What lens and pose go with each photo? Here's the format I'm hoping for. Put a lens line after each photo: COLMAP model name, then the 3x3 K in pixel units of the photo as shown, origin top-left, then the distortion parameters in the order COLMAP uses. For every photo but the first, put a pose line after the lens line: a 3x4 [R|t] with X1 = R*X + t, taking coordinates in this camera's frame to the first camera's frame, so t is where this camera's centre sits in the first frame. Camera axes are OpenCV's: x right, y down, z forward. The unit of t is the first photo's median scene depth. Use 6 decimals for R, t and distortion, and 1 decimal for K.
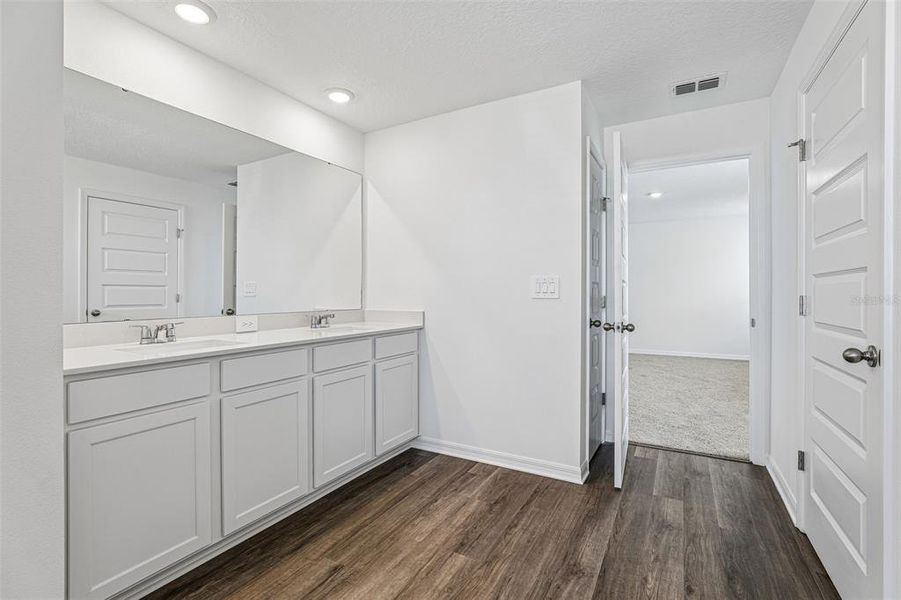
lens RADIAL K [[411.6, 0, 451.3], [0, 411.6, 294.9], [0, 0, 1]] dist [-0.034167, 0.014339]
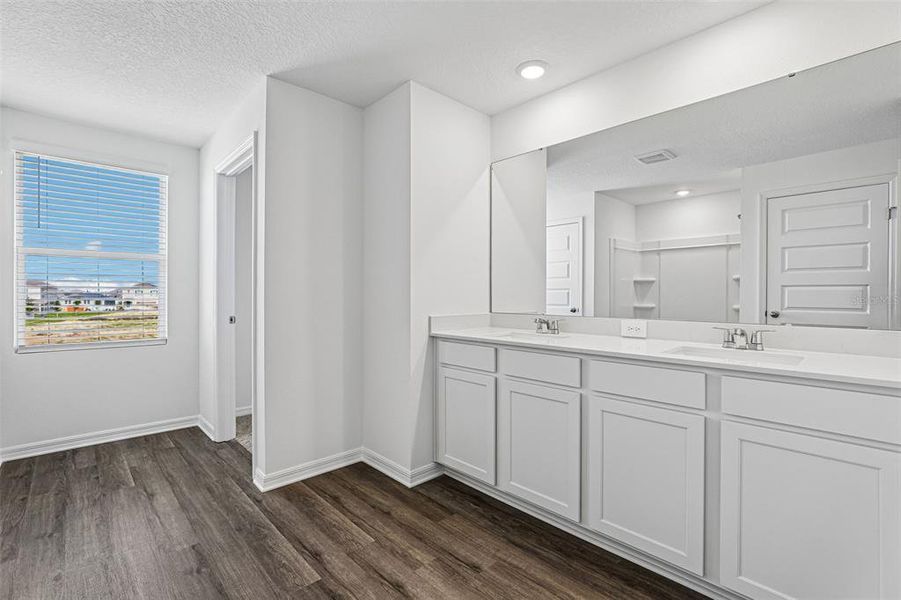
lens RADIAL K [[411.6, 0, 451.3], [0, 411.6, 294.9], [0, 0, 1]] dist [-0.034167, 0.014339]
pose [[-0.296669, 0.002067, -0.954978, 0.567989], [-0.004191, 0.999985, 0.003466, -0.006493], [0.954971, 0.005030, -0.296656, 1.005542]]
